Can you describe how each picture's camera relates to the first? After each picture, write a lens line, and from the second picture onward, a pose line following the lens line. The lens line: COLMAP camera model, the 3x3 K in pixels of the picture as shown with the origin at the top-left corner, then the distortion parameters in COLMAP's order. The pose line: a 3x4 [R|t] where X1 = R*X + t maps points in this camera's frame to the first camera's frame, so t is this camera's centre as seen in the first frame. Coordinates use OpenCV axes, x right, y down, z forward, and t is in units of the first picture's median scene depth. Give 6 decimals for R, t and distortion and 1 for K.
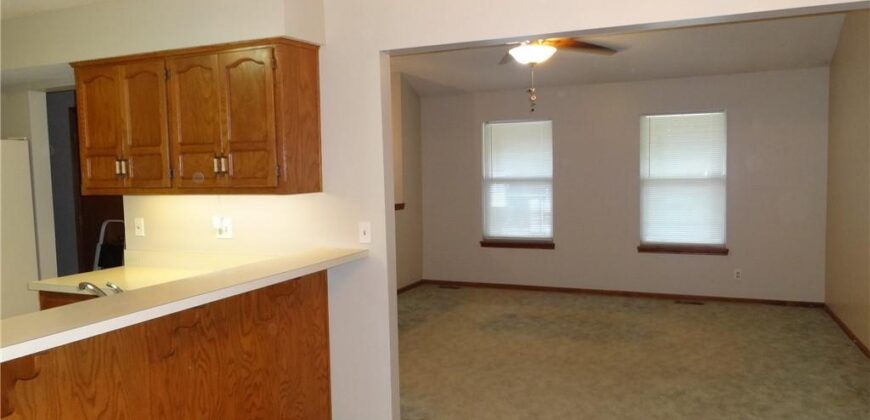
lens RADIAL K [[639.4, 0, 435.0], [0, 639.4, 210.0], [0, 0, 1]] dist [0.036648, 0.000002]
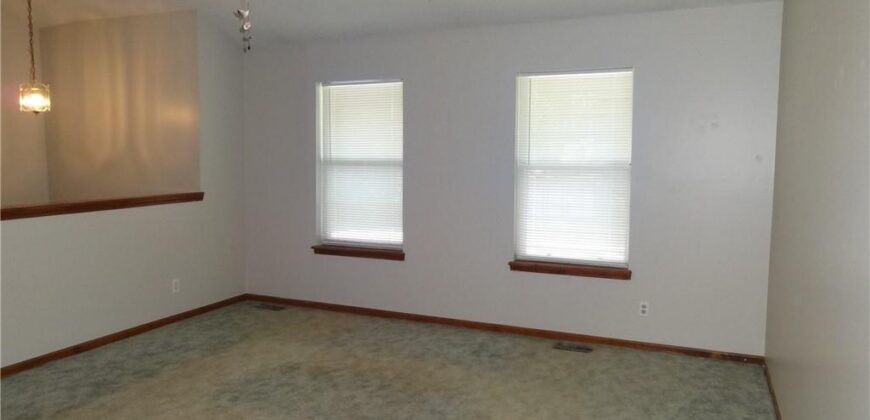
lens RADIAL K [[626.3, 0, 433.0], [0, 626.3, 200.6], [0, 0, 1]] dist [0.006019, 0.003163]
pose [[0.999325, 0.019828, -0.030912, 0.251705], [-0.019120, 0.999552, 0.023028, -0.024066], [0.031355, -0.022421, 0.999257, 0.315120]]
